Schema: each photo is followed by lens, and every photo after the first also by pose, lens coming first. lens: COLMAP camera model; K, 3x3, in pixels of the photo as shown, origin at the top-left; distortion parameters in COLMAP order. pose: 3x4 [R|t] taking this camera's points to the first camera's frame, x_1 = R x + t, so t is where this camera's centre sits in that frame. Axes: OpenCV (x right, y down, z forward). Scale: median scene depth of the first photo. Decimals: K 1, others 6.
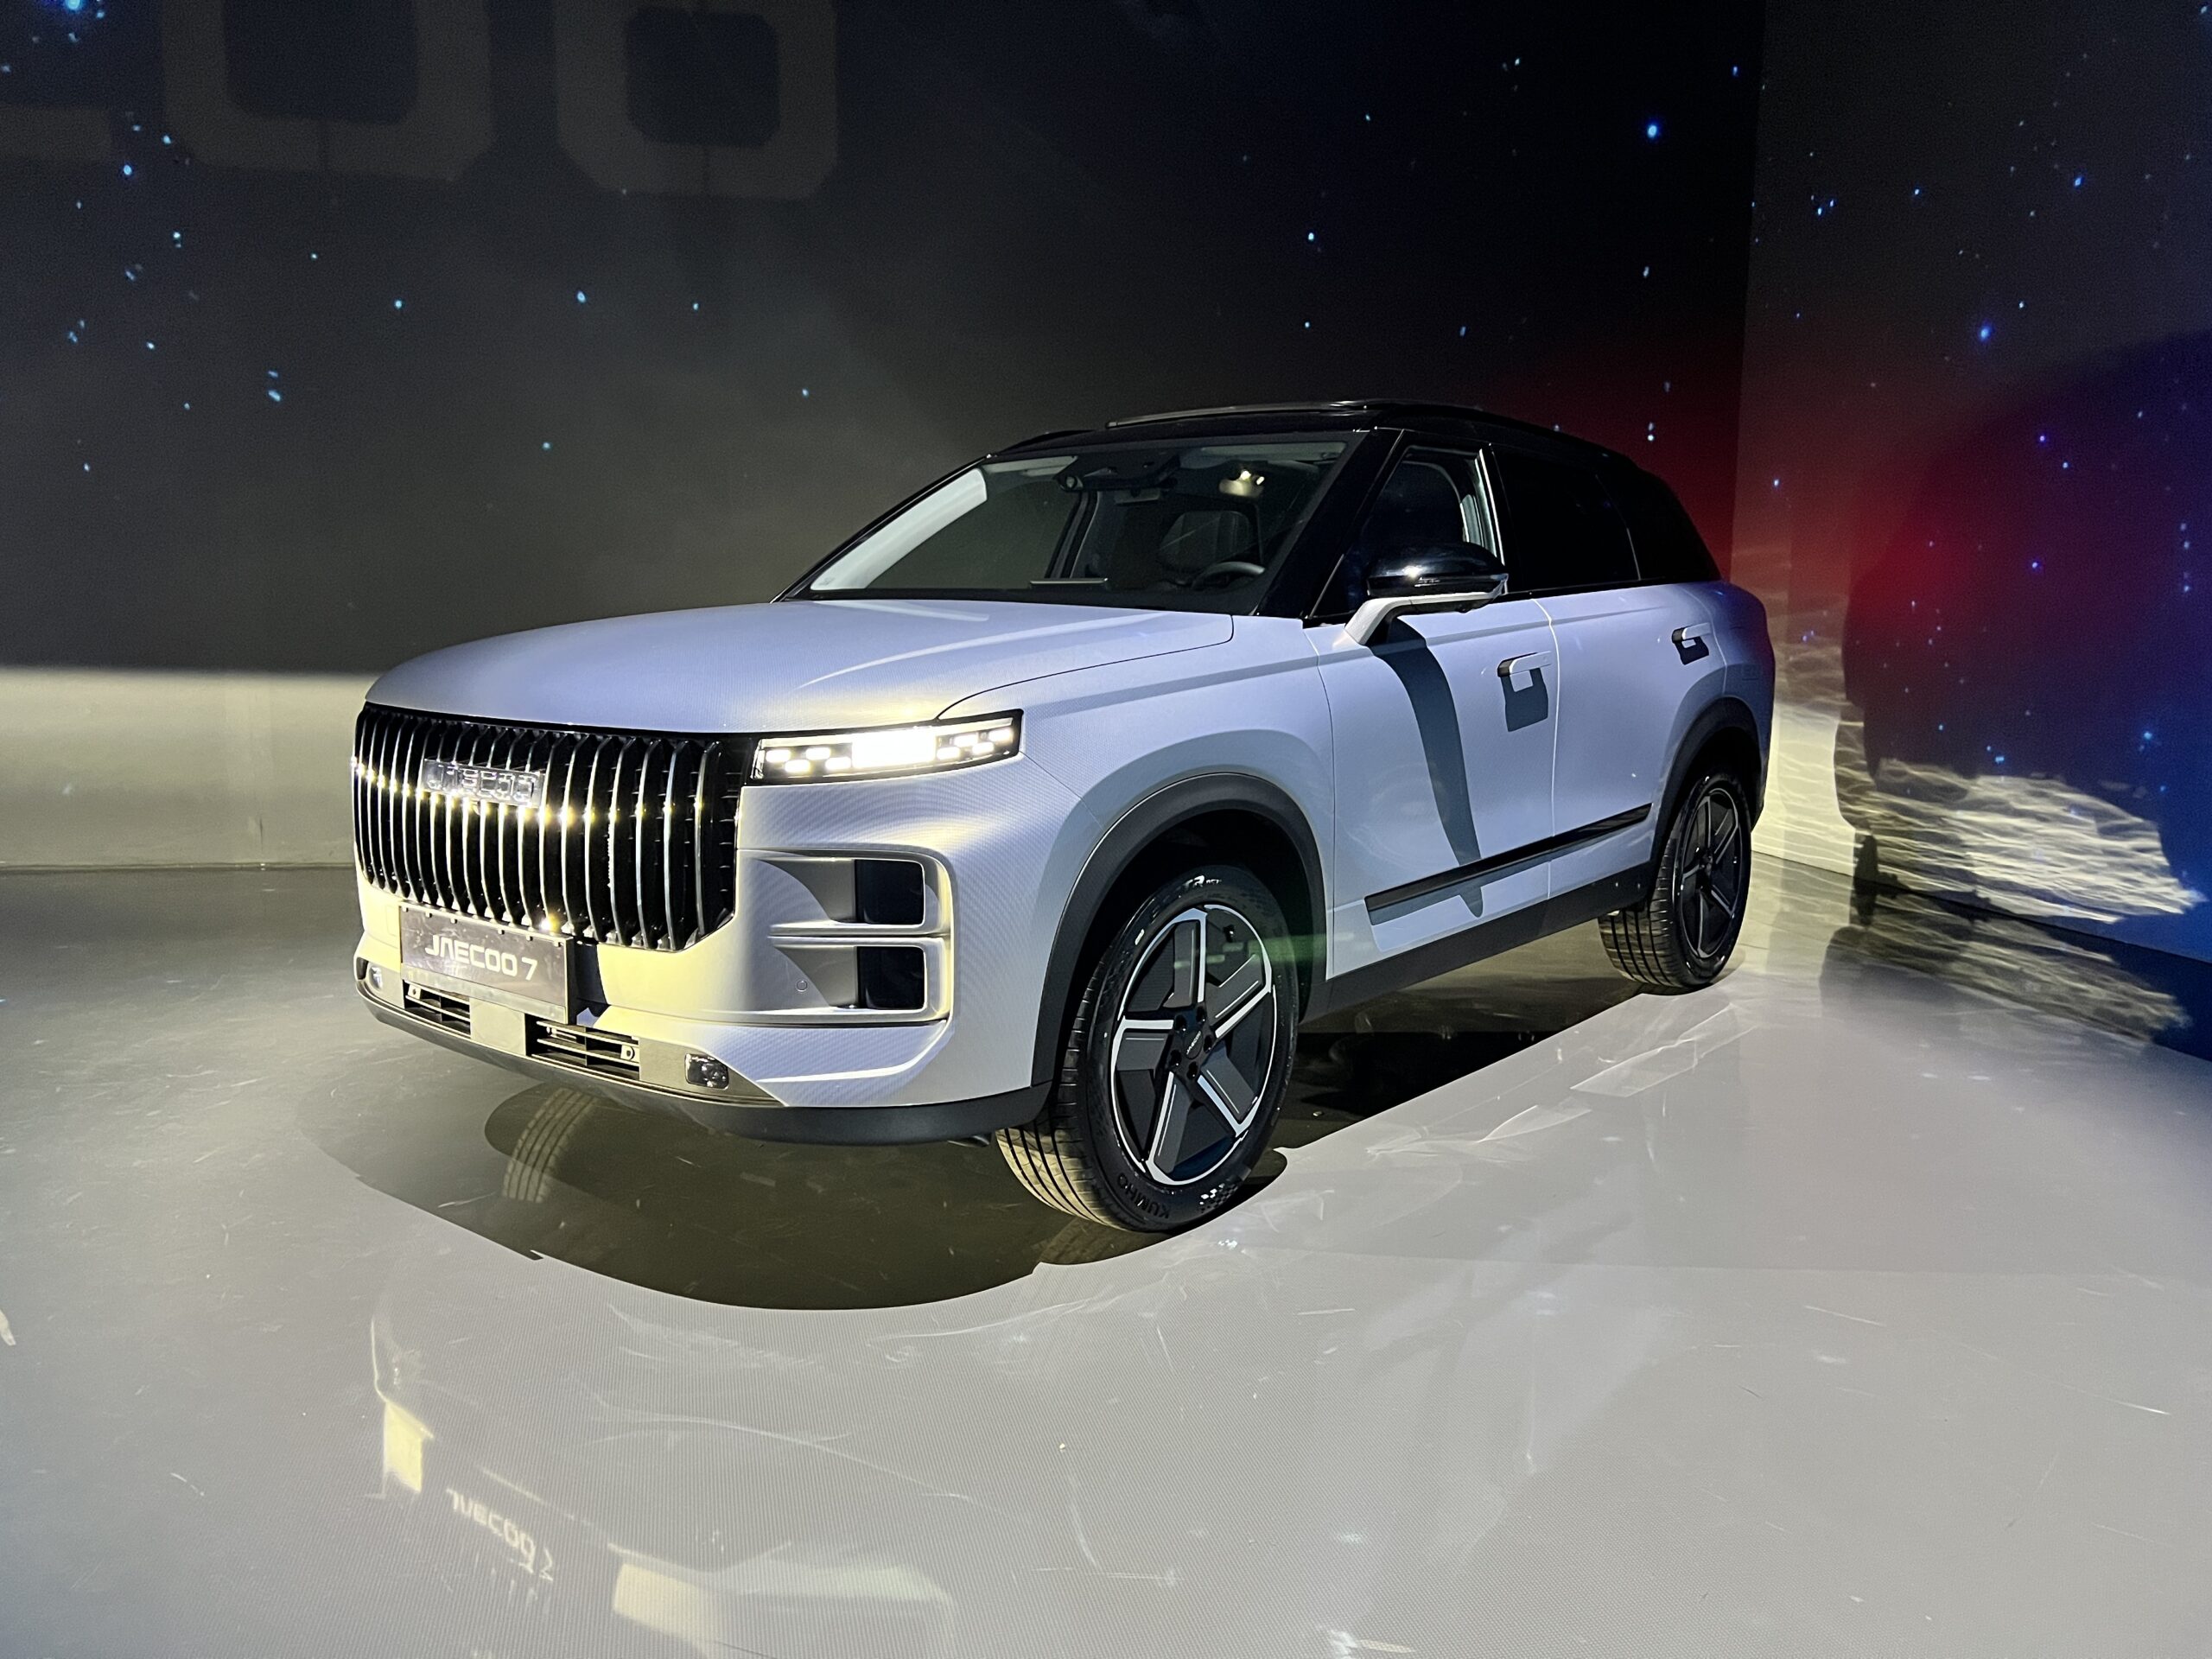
lens RADIAL K [[1672.8, 0, 1112.2], [0, 1672.8, 839.0], [0, 0, 1]] dist [0.045719, -0.053062]
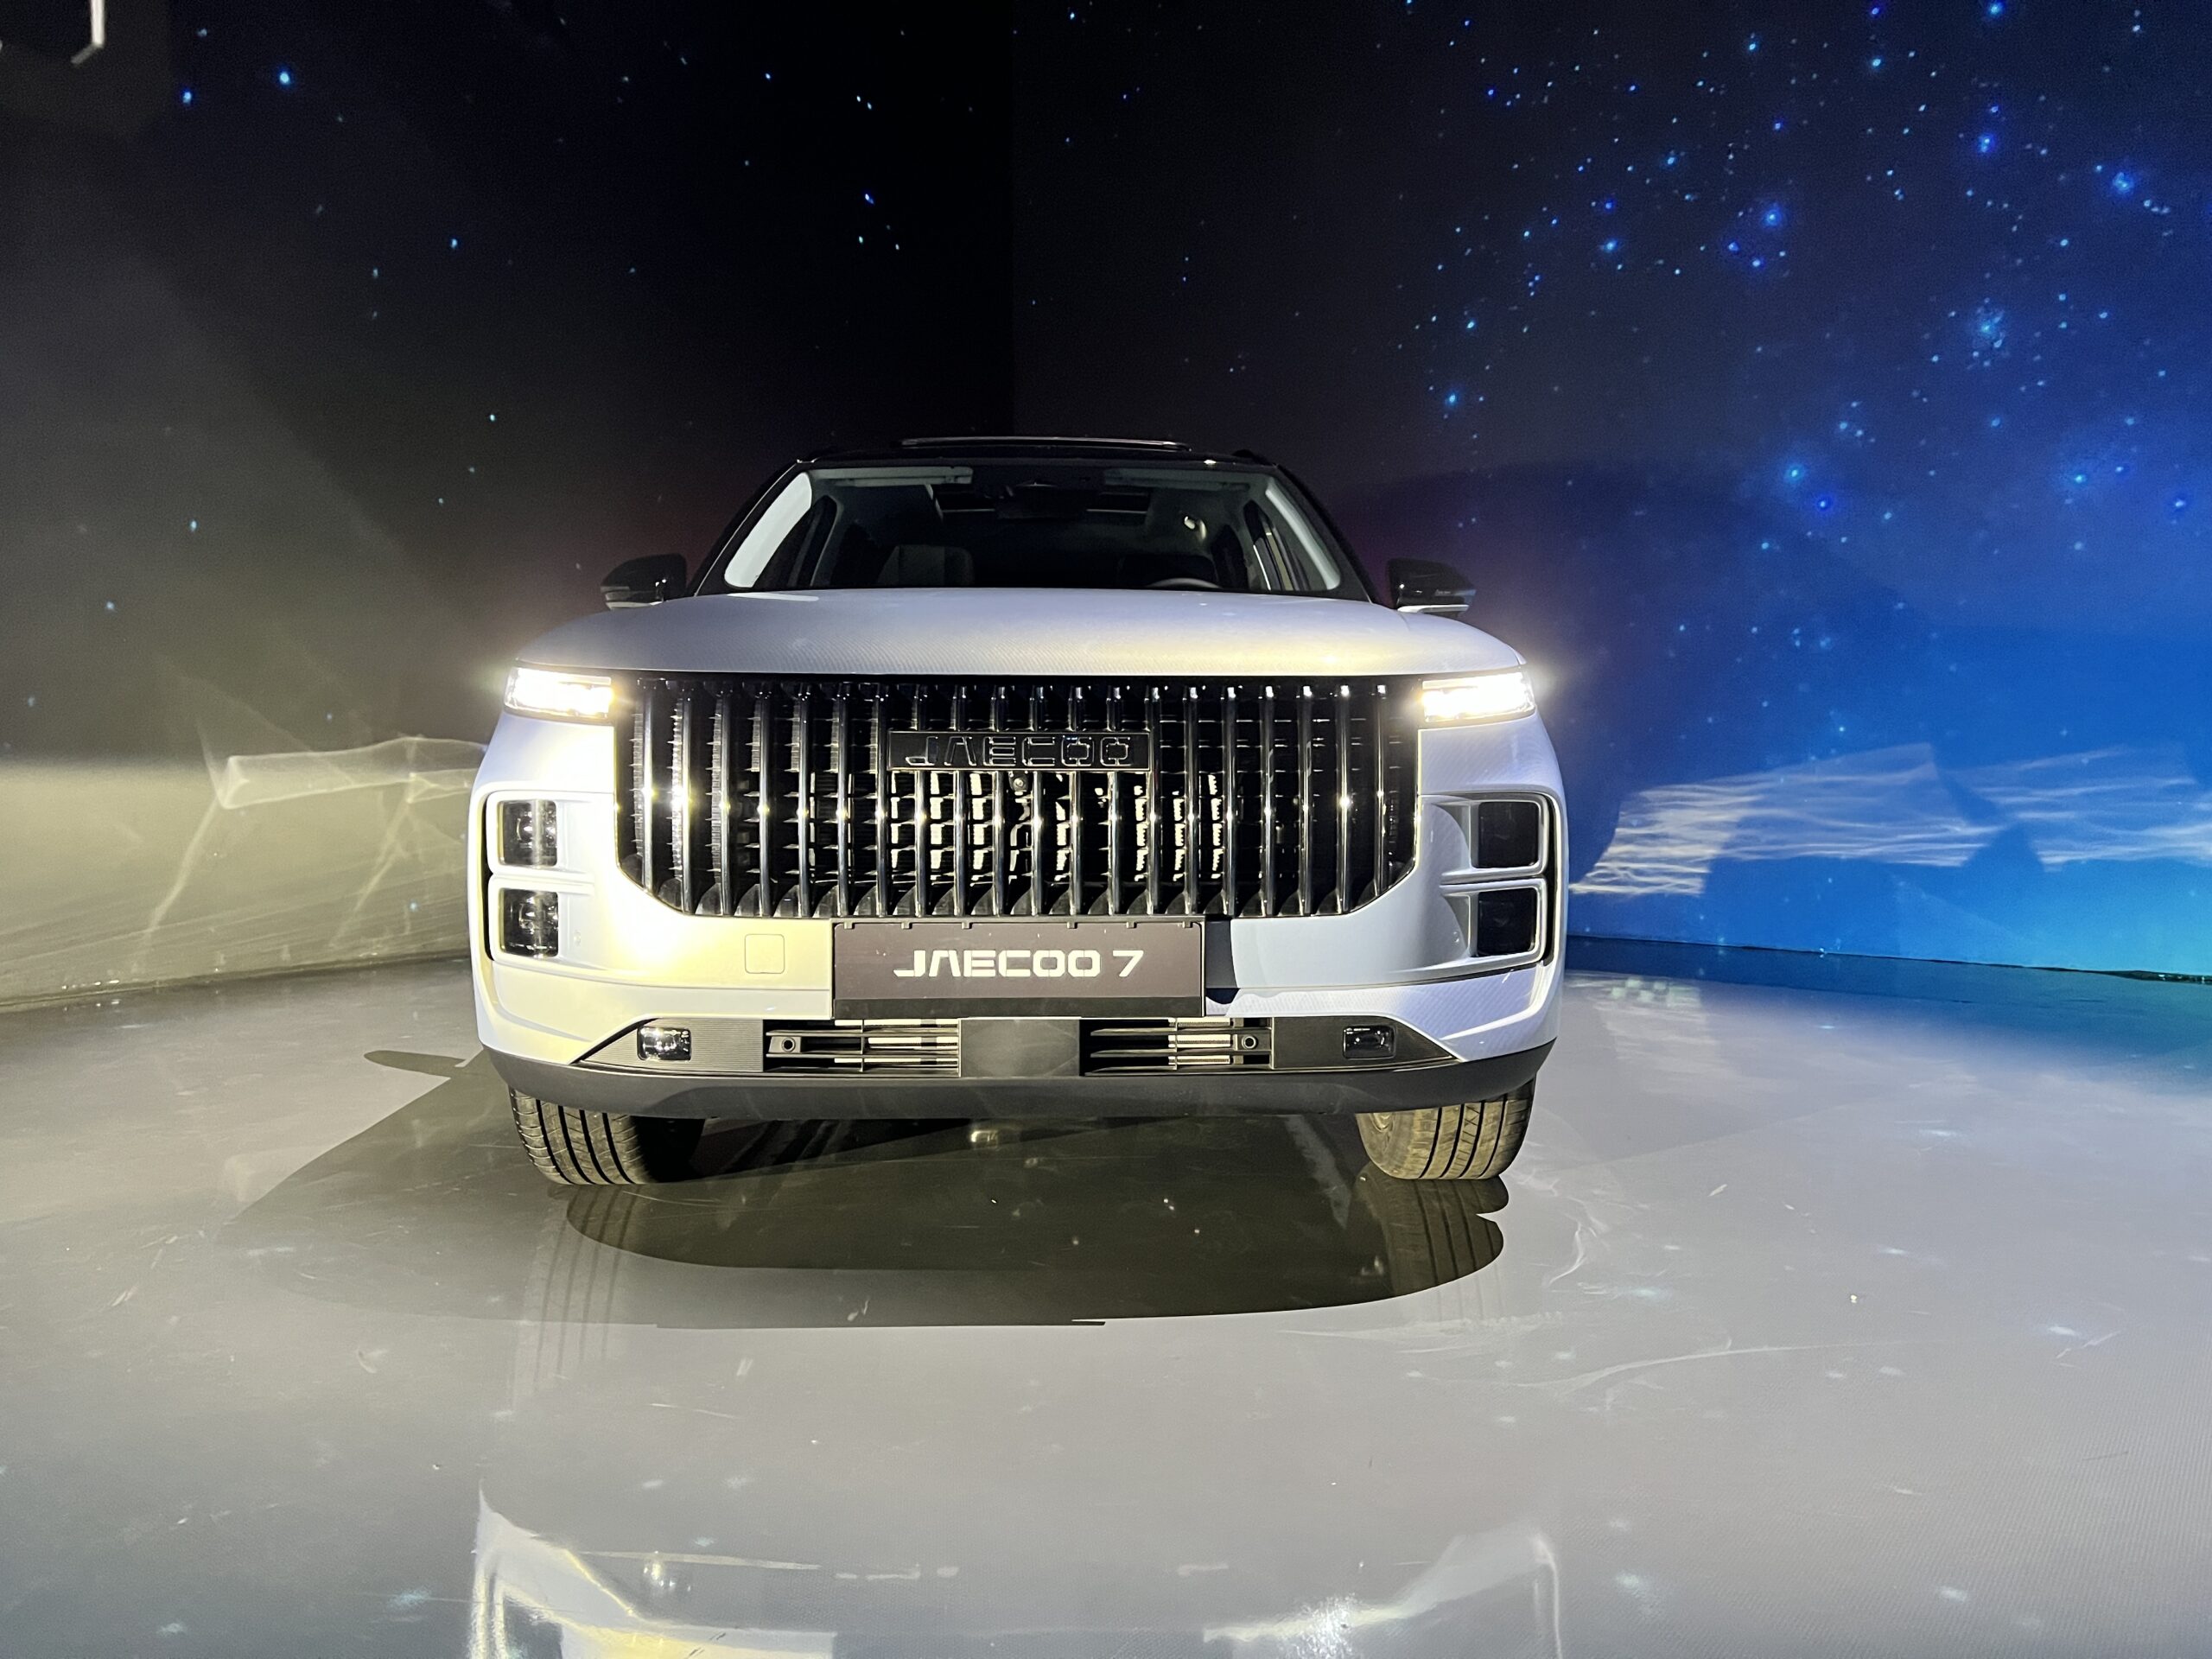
lens RADIAL K [[1672.8, 0, 1111.4], [0, 1672.8, 824.9], [0, 0, 1]] dist [0.045719, -0.053062]
pose [[0.745154, -0.036410, 0.665898, -0.937453], [0.096312, 0.993916, -0.053429, 0.054450], [-0.659901, 0.103947, 0.744127, 0.387730]]
